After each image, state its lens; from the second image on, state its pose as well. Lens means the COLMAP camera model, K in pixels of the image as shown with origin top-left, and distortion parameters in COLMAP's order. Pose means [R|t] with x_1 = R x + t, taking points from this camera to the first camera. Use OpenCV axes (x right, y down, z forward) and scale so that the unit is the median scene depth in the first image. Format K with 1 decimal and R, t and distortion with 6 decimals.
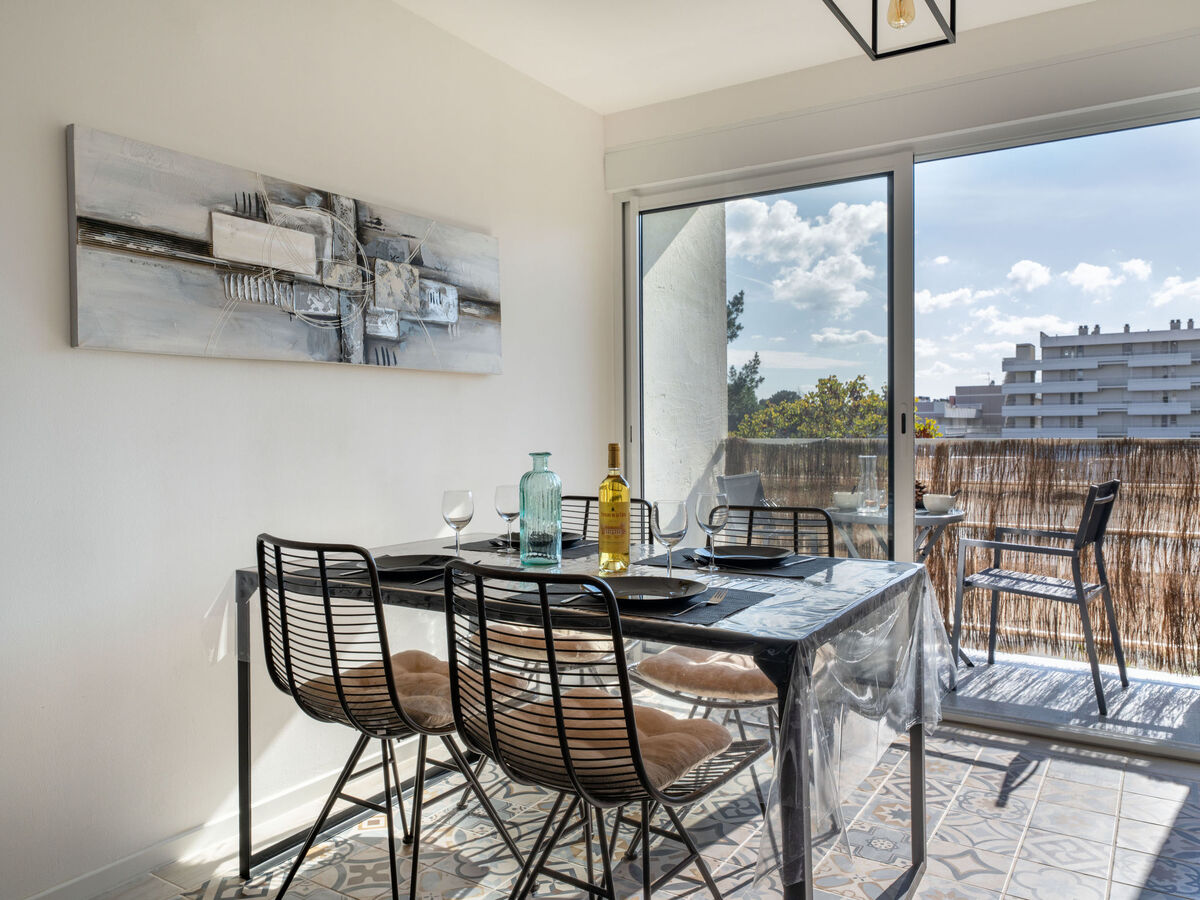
lens RADIAL K [[890.0, 0, 604.3], [0, 890.0, 445.1], [0, 0, 1]] dist [0.006638, -0.003726]
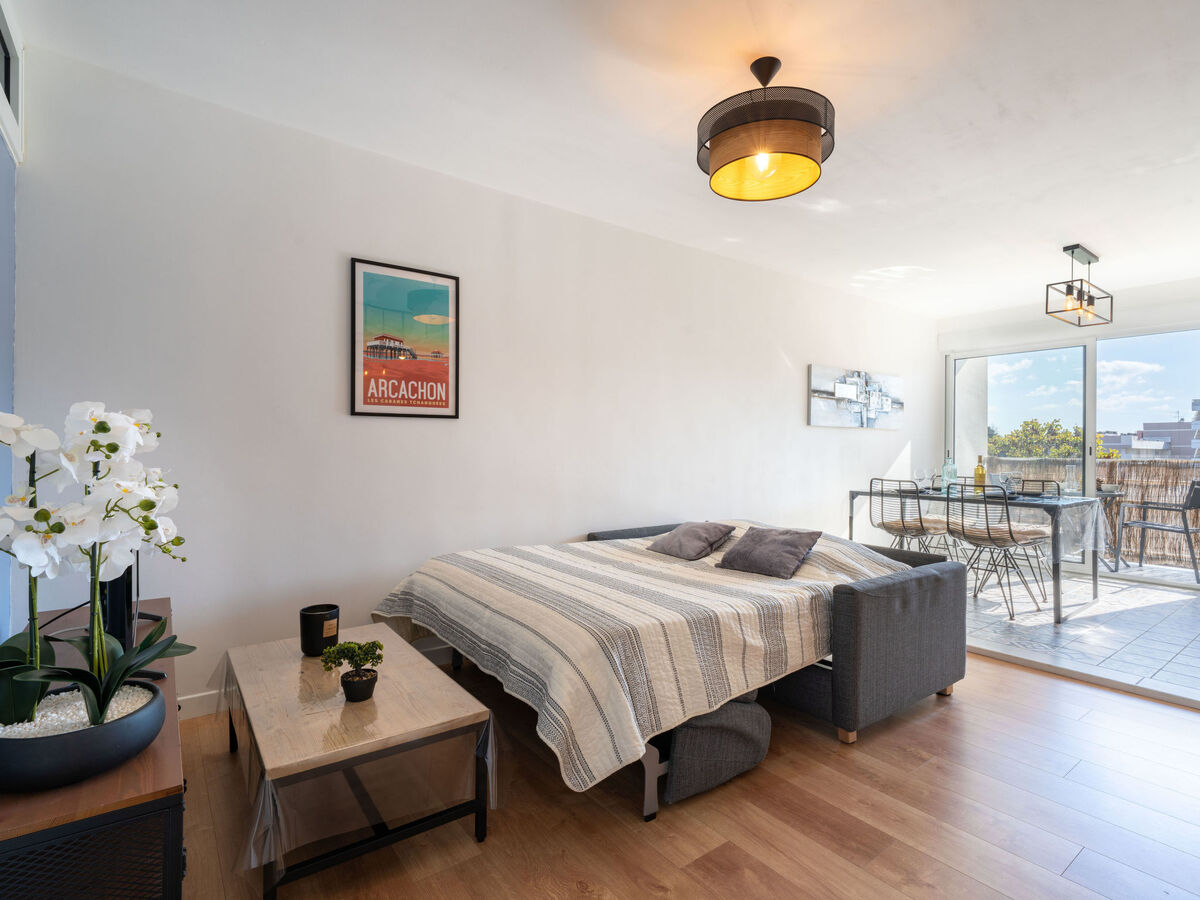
lens RADIAL K [[597.6, 0, 601.3], [0, 597.6, 449.8], [0, 0, 1]] dist [-0.003558, -0.001499]
pose [[0.934210, 0.016699, -0.356333, -0.360116], [-0.023625, 0.999607, -0.015091, 0.030890], [0.355941, 0.022516, 0.934237, -1.078977]]
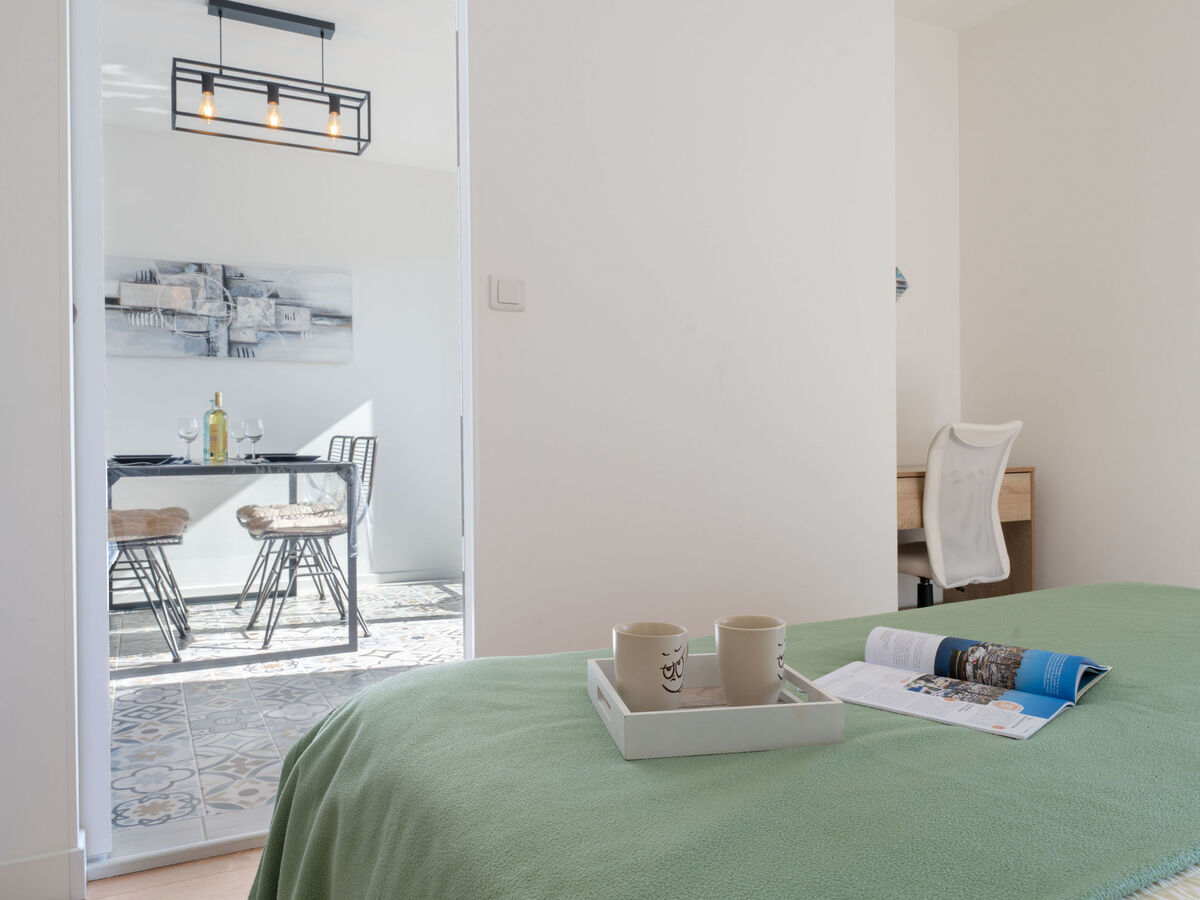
lens RADIAL K [[890.0, 0, 601.5], [0, 890.0, 451.8], [0, 0, 1]] dist [0.006638, -0.003726]
pose [[0.859523, 0.004857, -0.511074, 1.184329], [-0.009627, 0.999931, -0.006688, 0.093859], [0.511006, 0.010669, 0.859511, -0.125234]]
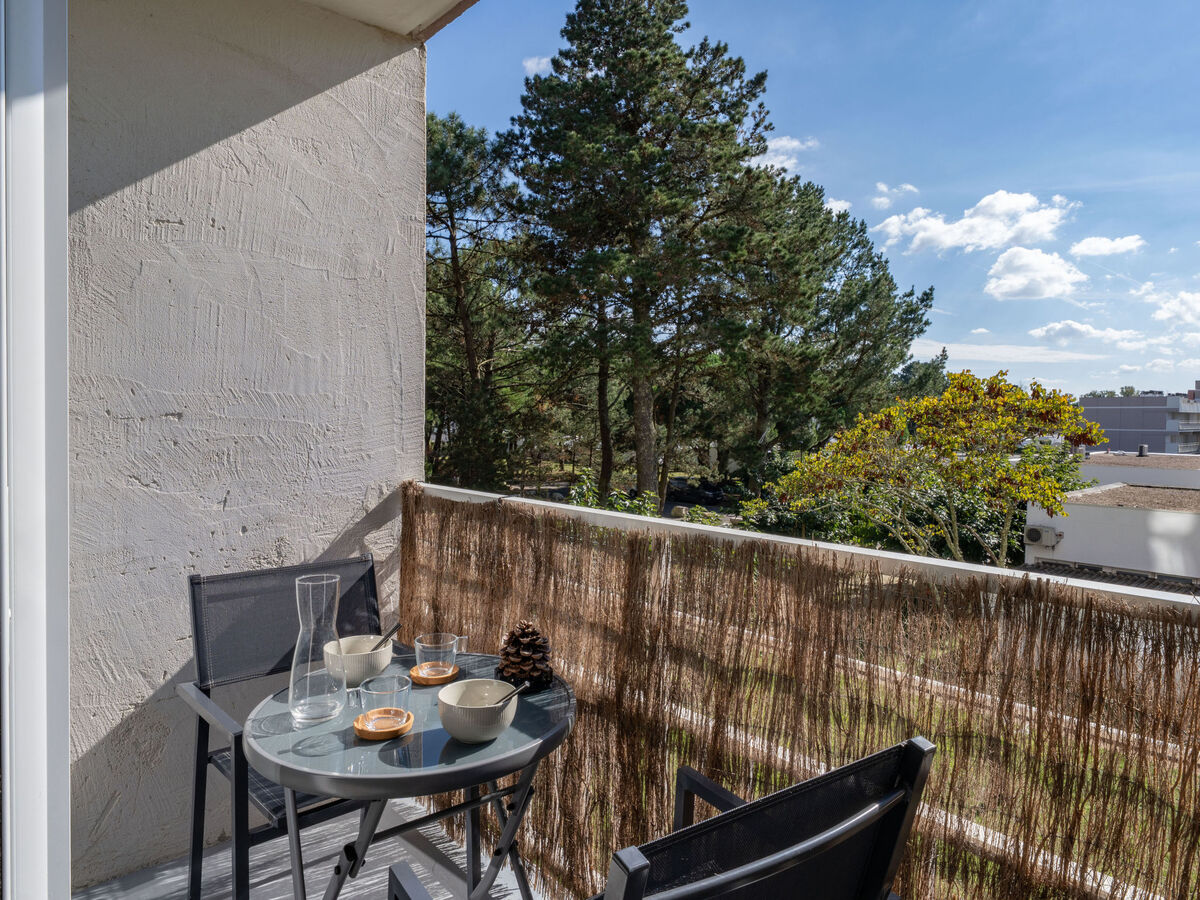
lens RADIAL K [[748.0, 0, 610.6], [0, 748.0, 455.2], [0, 0, 1]] dist [0.002515, 0.002613]
pose [[0.957224, 0.029286, -0.287862, 0.709262], [-0.019343, 0.999116, 0.037324, -0.083481], [0.288701, -0.030159, 0.956944, 0.954566]]
